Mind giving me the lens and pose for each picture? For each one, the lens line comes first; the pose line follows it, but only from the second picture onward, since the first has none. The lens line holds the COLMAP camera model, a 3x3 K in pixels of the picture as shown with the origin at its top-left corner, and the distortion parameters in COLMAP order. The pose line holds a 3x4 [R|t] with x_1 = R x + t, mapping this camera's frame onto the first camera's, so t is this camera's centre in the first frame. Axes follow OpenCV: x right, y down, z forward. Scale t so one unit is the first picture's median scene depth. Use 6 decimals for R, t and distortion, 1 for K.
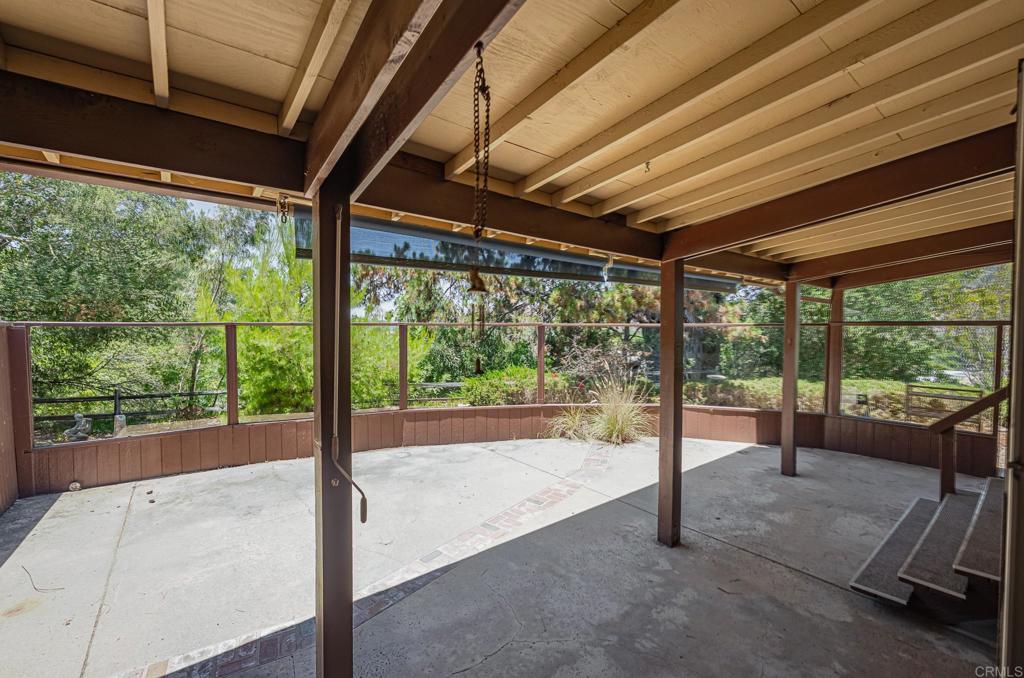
lens RADIAL K [[417.4, 0, 513.3], [0, 417.4, 340.6], [0, 0, 1]] dist [0.000087, 0.000423]
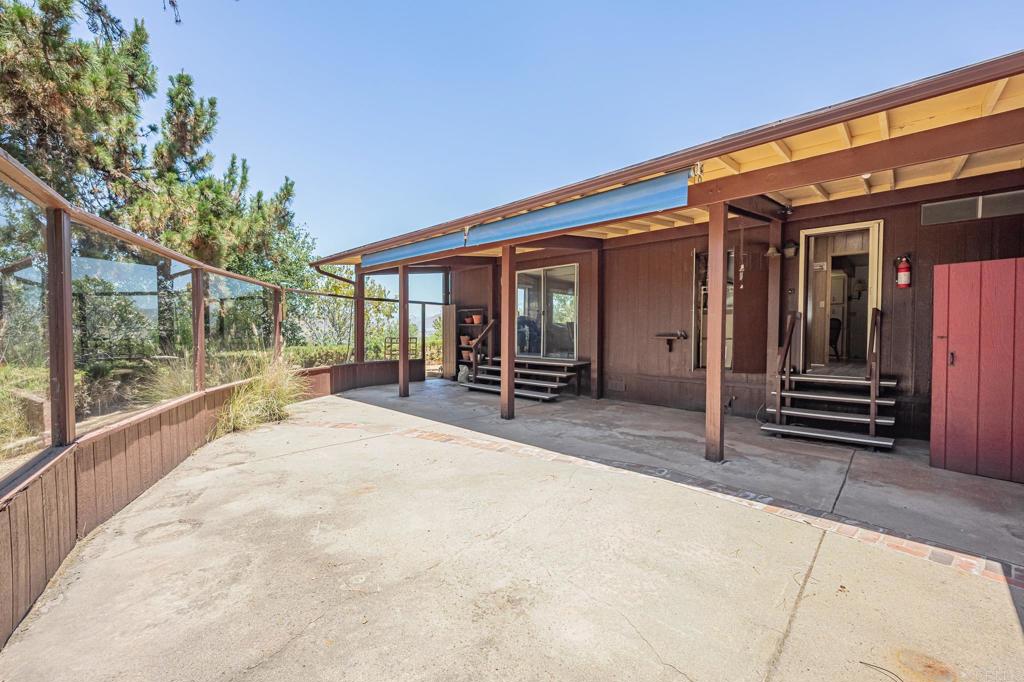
lens RADIAL K [[412.7, 0, 511.8], [0, 412.7, 343.0], [0, 0, 1]] dist [-0.001249, 0.000029]
pose [[-0.140351, -0.028253, 0.989699, -0.856107], [0.024400, 0.999190, 0.031984, 0.096999], [-0.989801, 0.028638, -0.139548, 0.844629]]
